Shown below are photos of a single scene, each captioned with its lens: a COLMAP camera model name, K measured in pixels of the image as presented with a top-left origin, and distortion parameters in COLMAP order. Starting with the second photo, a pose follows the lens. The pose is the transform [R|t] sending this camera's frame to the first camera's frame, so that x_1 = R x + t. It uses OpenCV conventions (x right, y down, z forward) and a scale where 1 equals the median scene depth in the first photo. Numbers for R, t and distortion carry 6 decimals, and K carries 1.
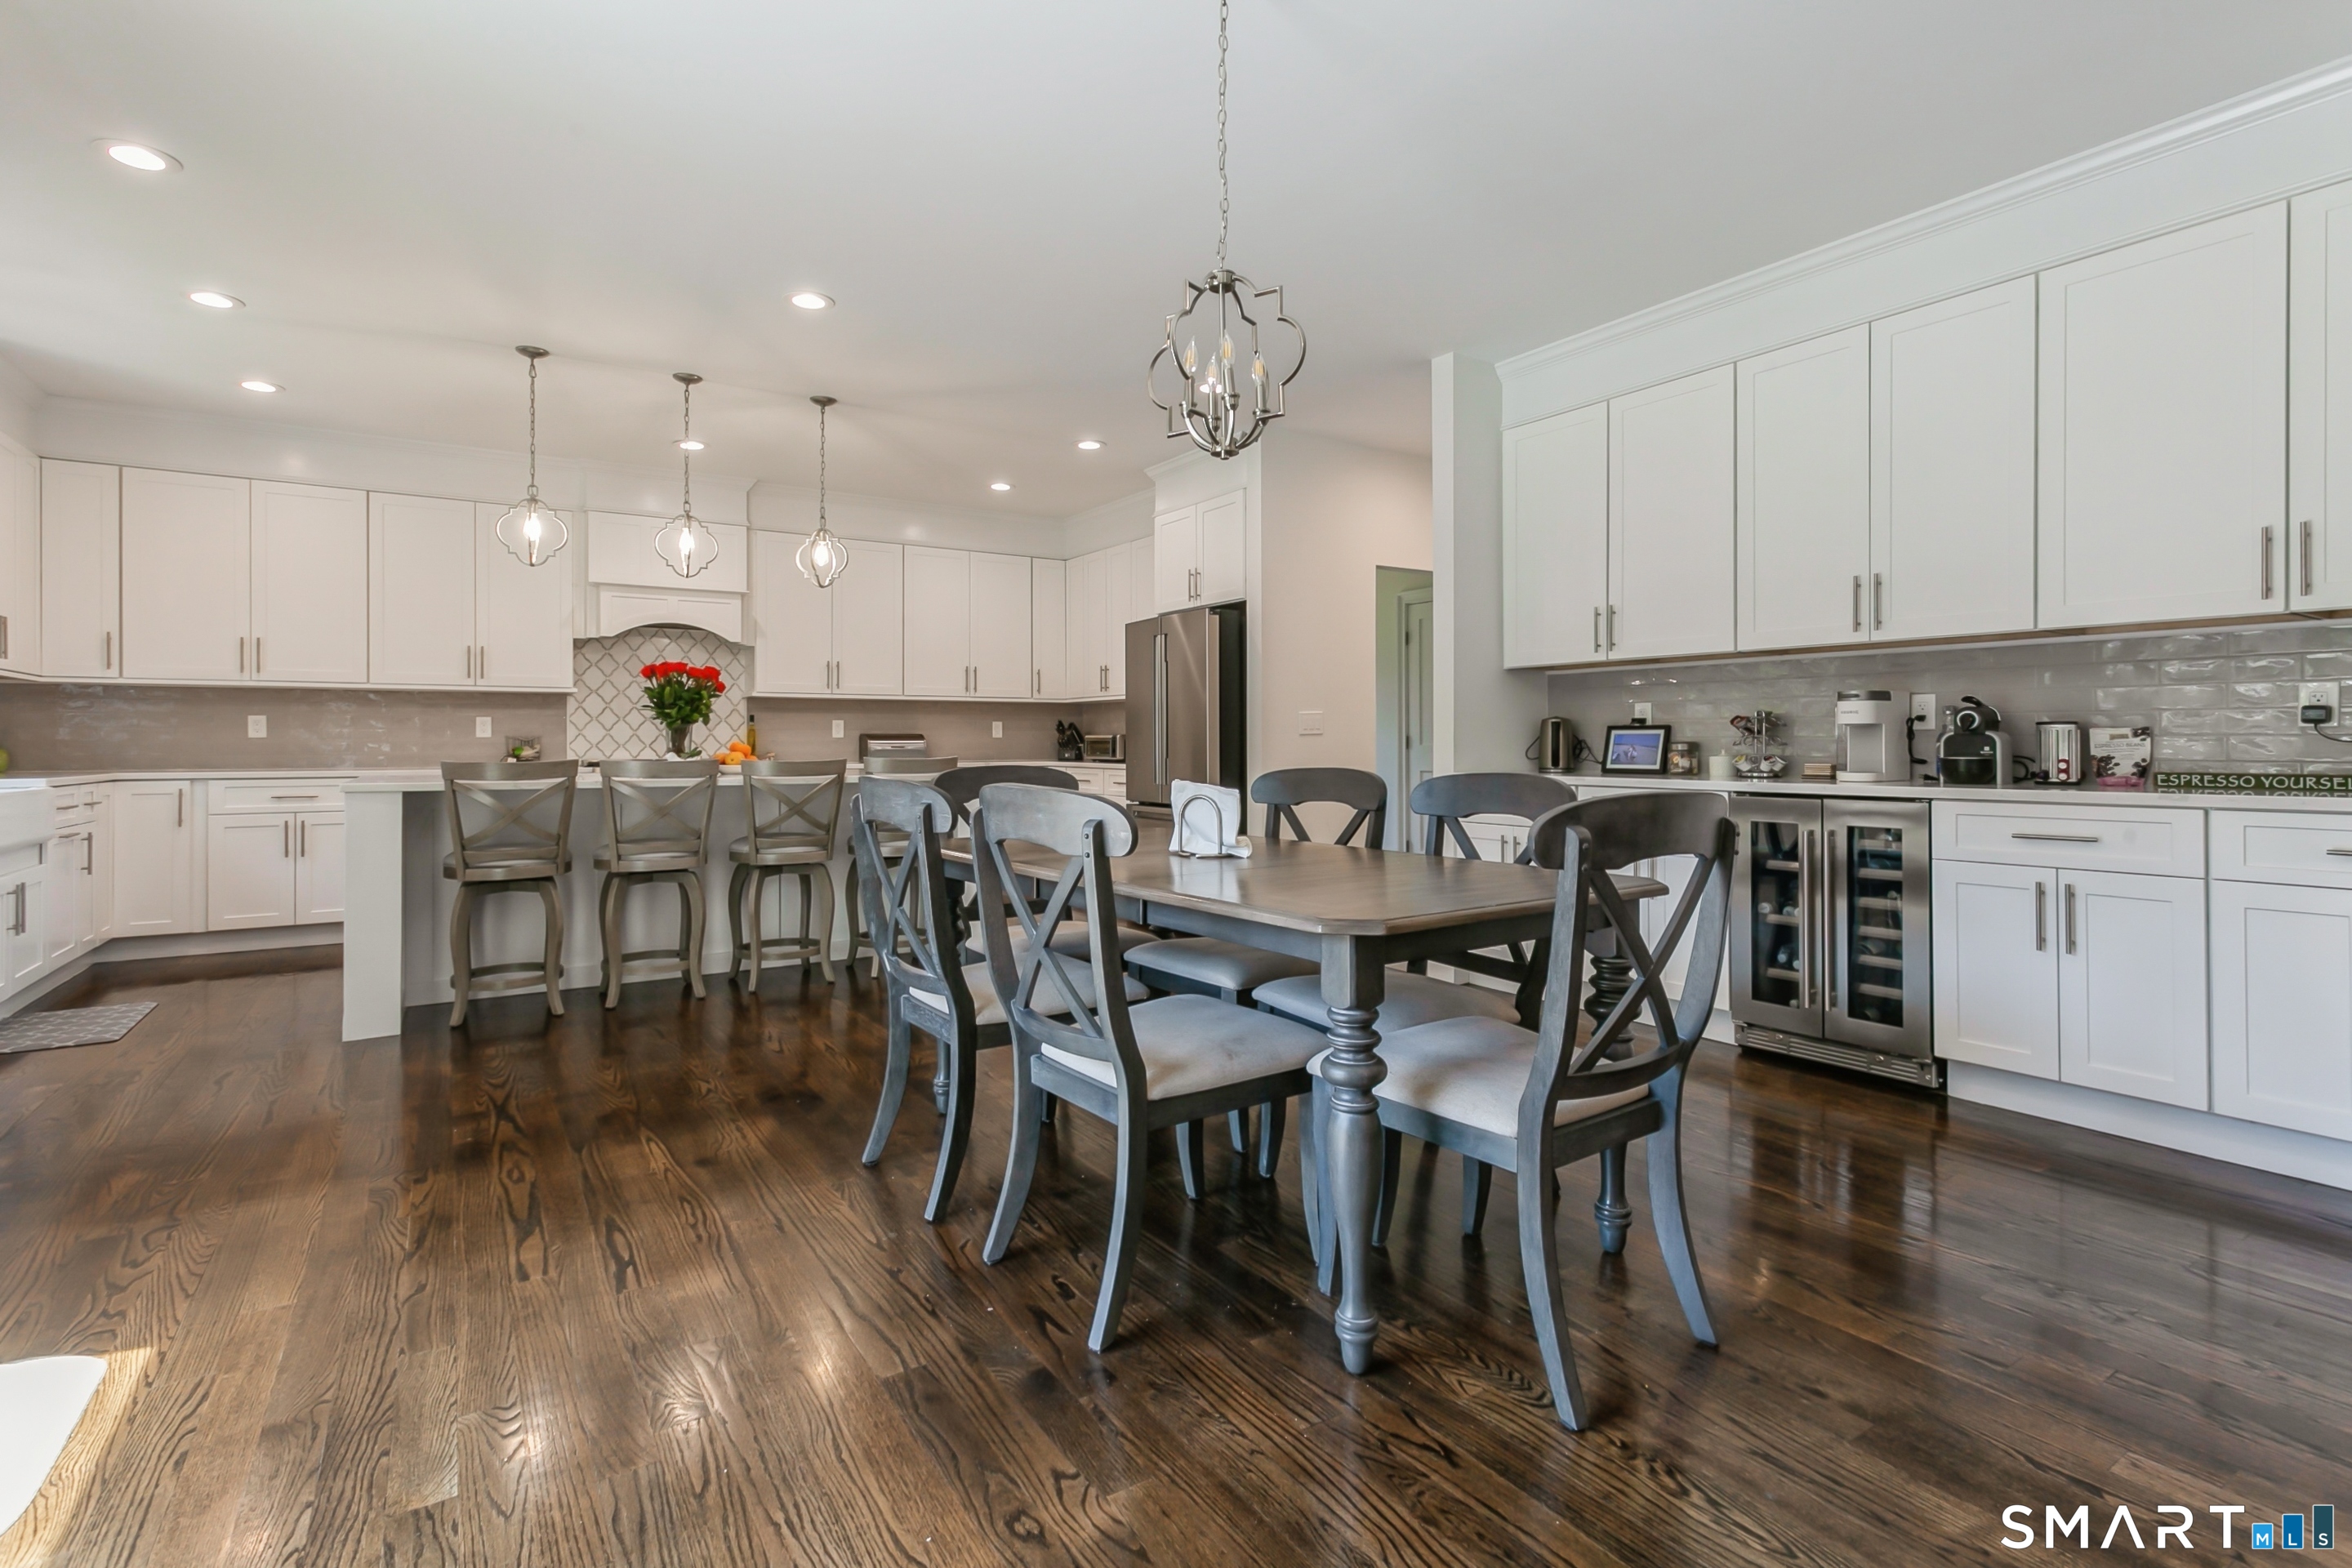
lens RADIAL K [[1119.4, 0, 1172.0], [0, 1119.4, 741.3], [0, 0, 1]] dist [-0.002059, 0.005634]
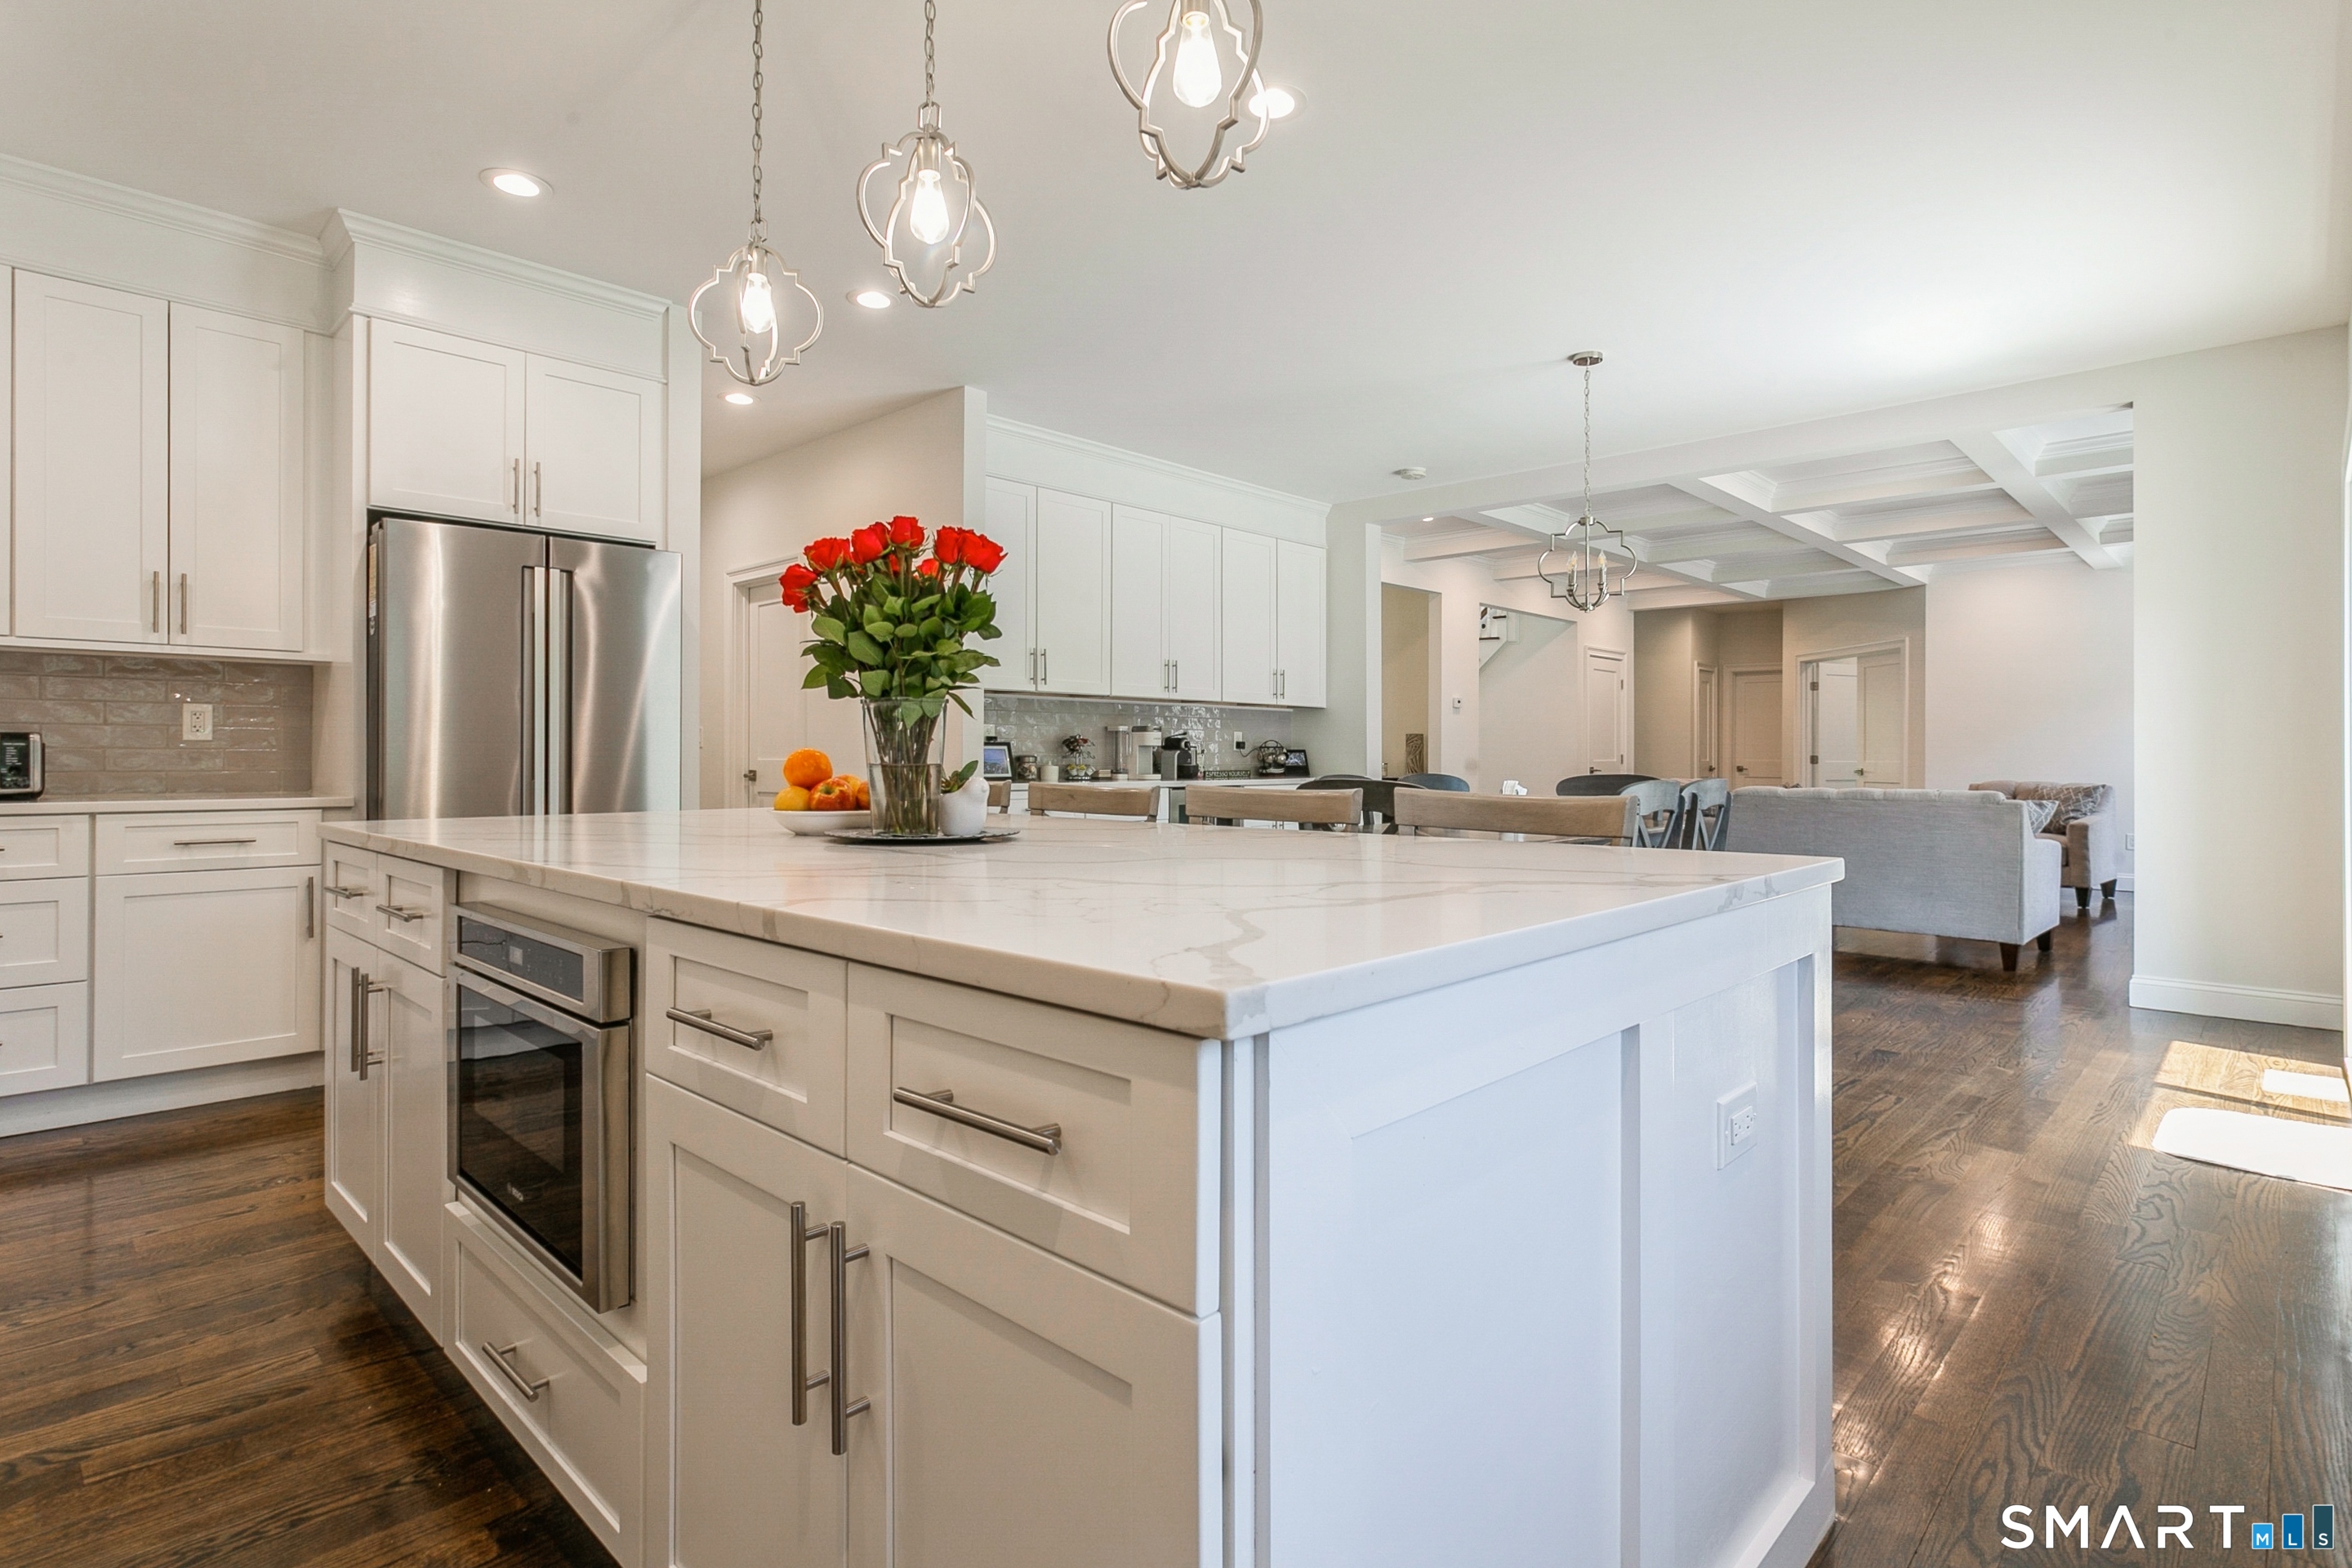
lens RADIAL K [[1200.2, 0, 1177.8], [0, 1200.2, 745.3], [0, 0, 1]] dist [0.015573, 0.001110]
pose [[-0.240827, 0.008086, 0.970534, -0.805502], [-0.005009, 0.999942, -0.009574, 0.001059], [-0.970555, -0.007167, -0.240772, 0.972068]]
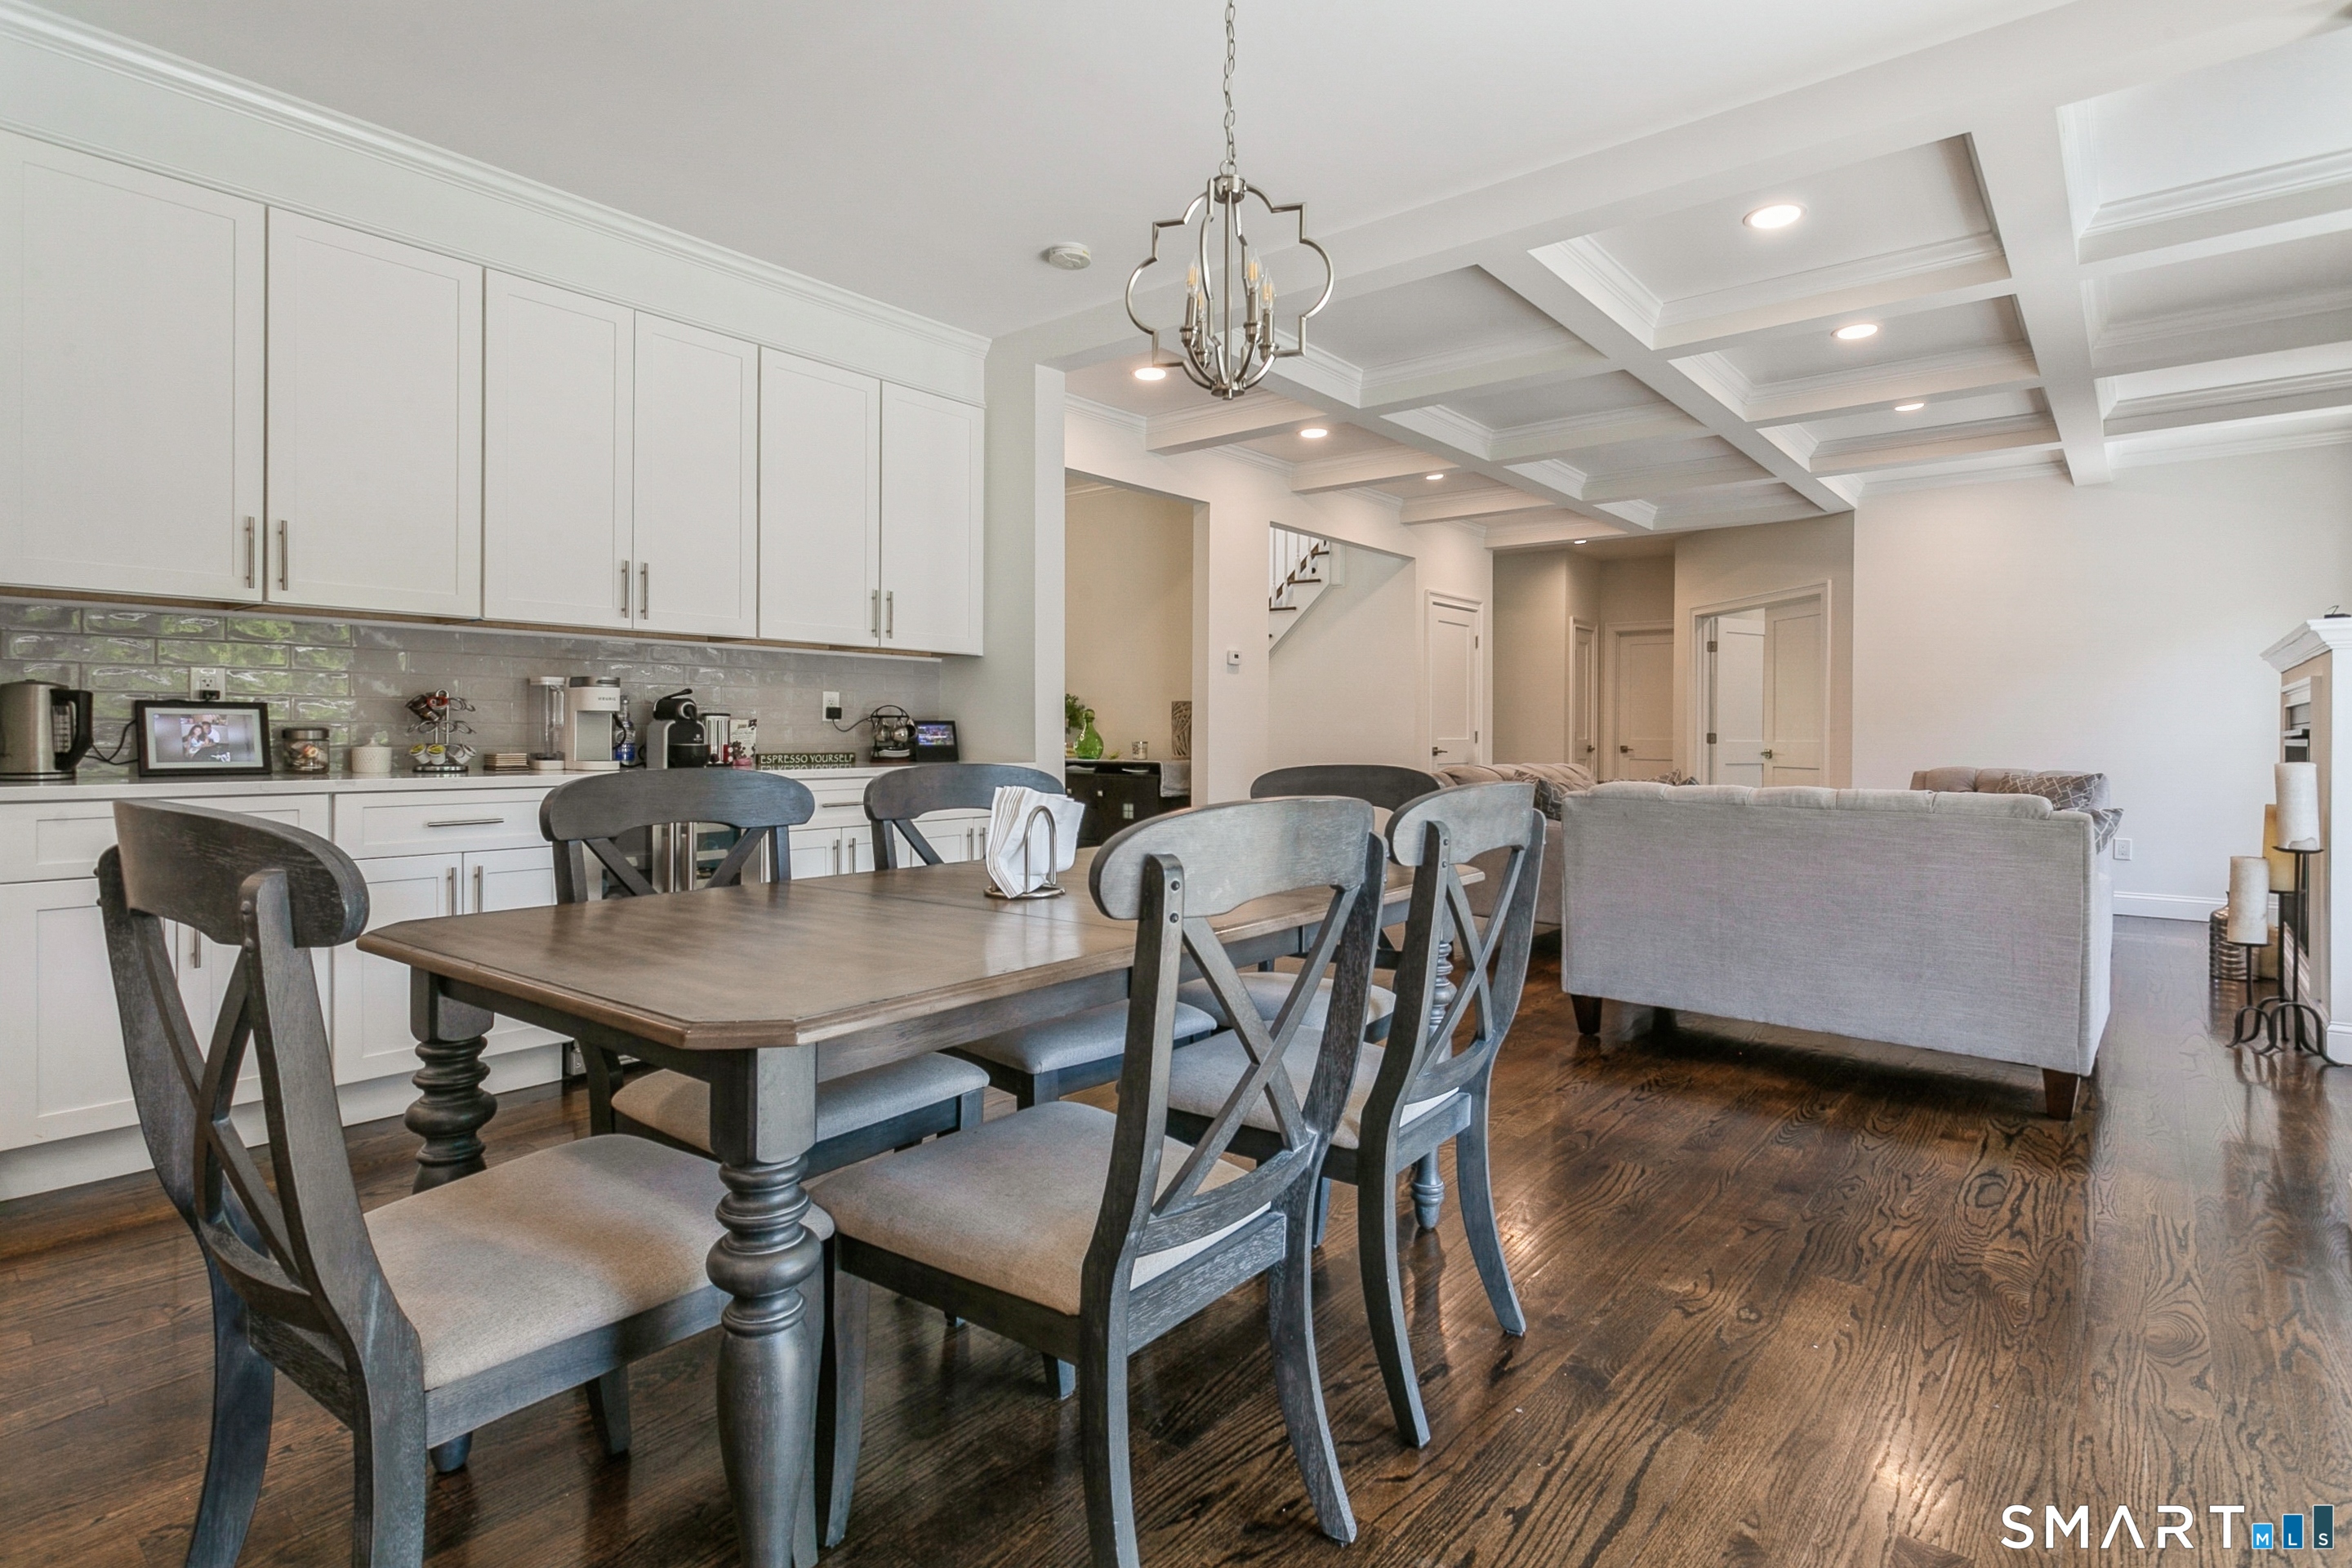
lens RADIAL K [[1189.2, 0, 1175.6], [0, 1189.2, 724.9], [0, 0, 1]] dist [0.010288, 0.000586]
pose [[-0.304574, 0.006033, 0.952470, -0.359595], [-0.007170, 0.999937, -0.008626, 0.001516], [-0.952462, -0.009456, -0.304511, 0.582715]]
